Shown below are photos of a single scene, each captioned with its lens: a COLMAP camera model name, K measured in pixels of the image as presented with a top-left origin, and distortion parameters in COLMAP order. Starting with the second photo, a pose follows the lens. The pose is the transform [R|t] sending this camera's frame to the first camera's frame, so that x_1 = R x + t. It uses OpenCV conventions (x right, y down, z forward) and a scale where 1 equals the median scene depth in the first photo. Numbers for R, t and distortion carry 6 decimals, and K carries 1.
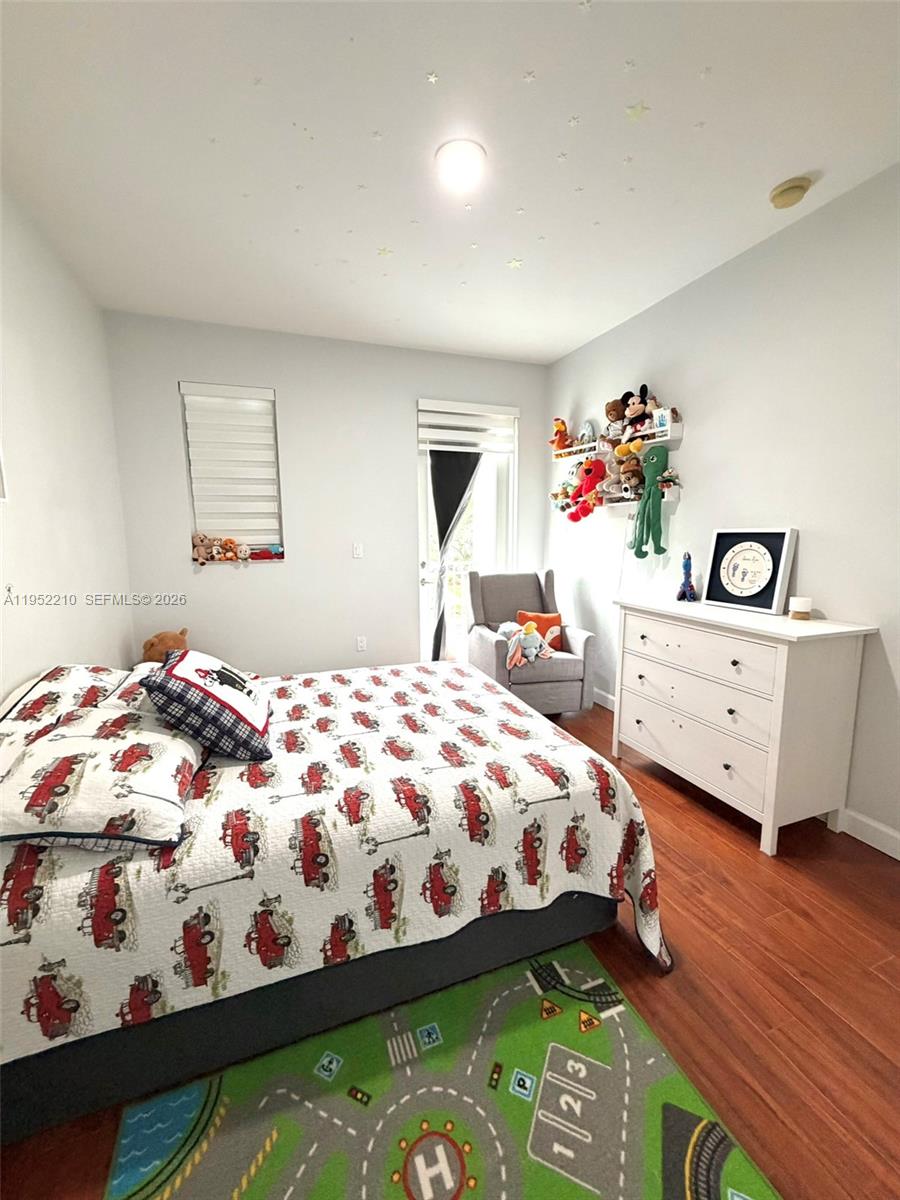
lens RADIAL K [[480.5, 0, 446.2], [0, 480.5, 597.4], [0, 0, 1]] dist [-0.000610, 0.000679]
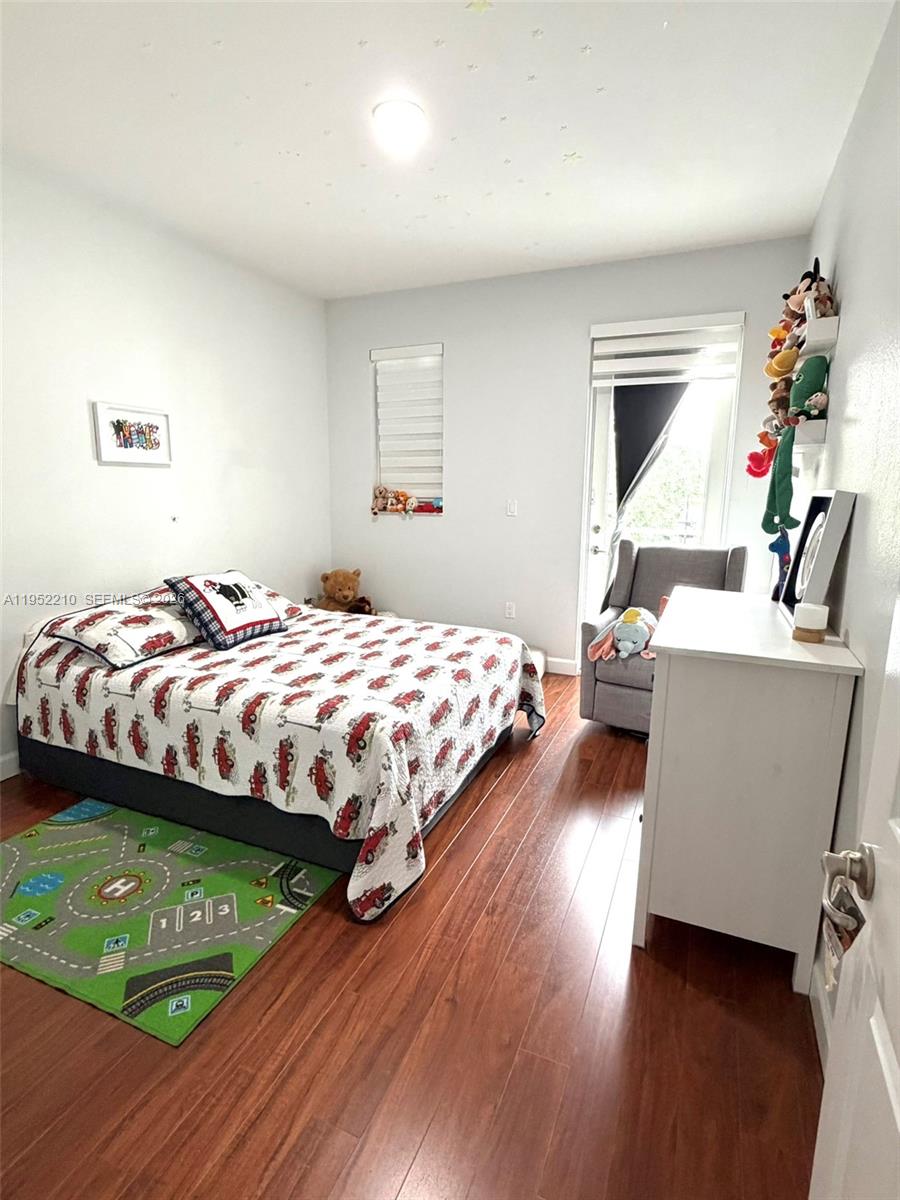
lens RADIAL K [[614.2, 0, 447.8], [0, 614.2, 601.5], [0, 0, 1]] dist [-0.002438, -0.000134]
pose [[0.719254, 0.142239, -0.680030, 1.344814], [-0.109005, 0.989799, 0.091738, -0.036654], [0.686142, 0.008144, 0.727422, 0.169894]]
